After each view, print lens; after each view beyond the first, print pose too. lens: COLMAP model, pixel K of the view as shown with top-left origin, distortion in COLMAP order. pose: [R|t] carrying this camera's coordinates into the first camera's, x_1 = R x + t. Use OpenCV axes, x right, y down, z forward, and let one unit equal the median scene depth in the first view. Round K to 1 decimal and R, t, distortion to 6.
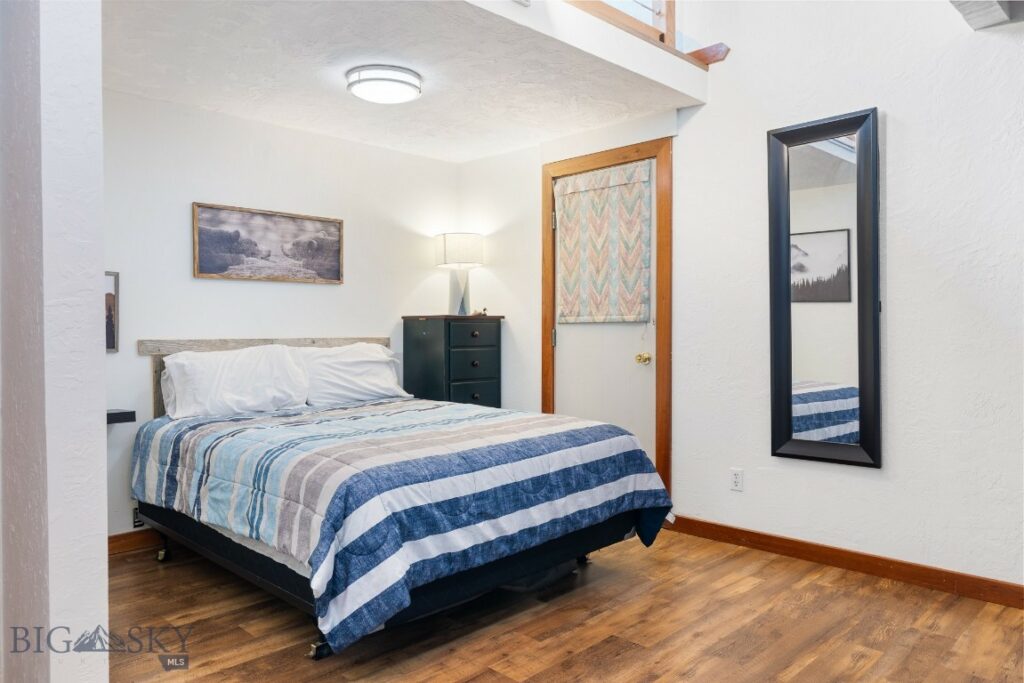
lens RADIAL K [[677.9, 0, 513.2], [0, 677.9, 337.0], [0, 0, 1]] dist [0.000253, -0.000435]
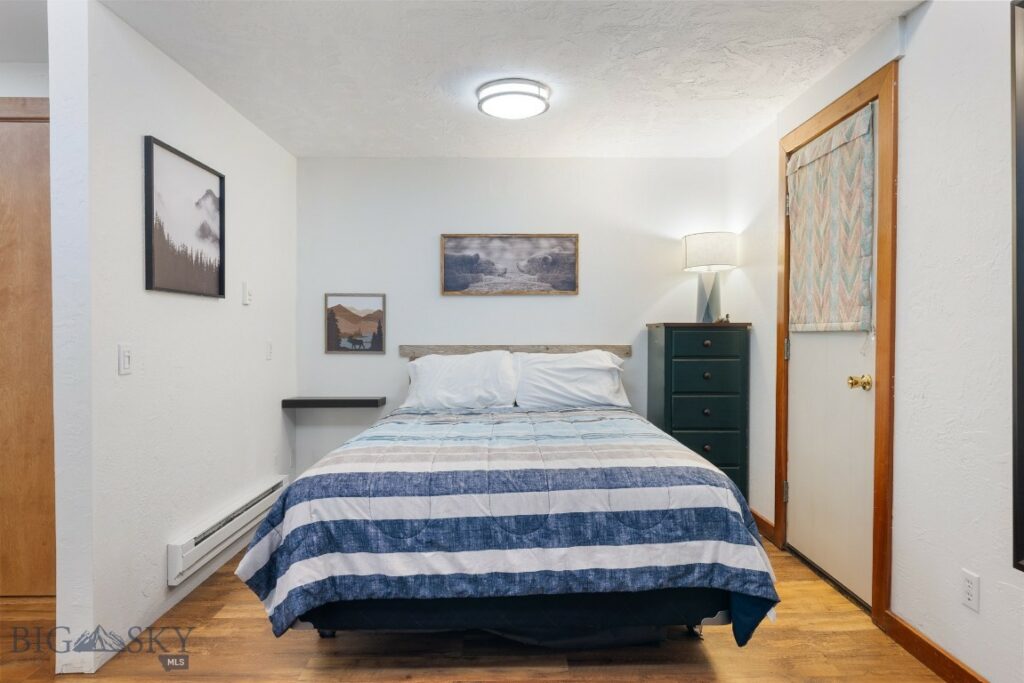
lens RADIAL K [[589.2, 0, 512.6], [0, 589.2, 339.9], [0, 0, 1]] dist [0.005132, -0.000102]
pose [[0.731239, 0.011630, -0.682023, 0.356070], [-0.009899, 0.999930, 0.006437, -0.013773], [0.682050, 0.002044, 0.731303, 0.298946]]
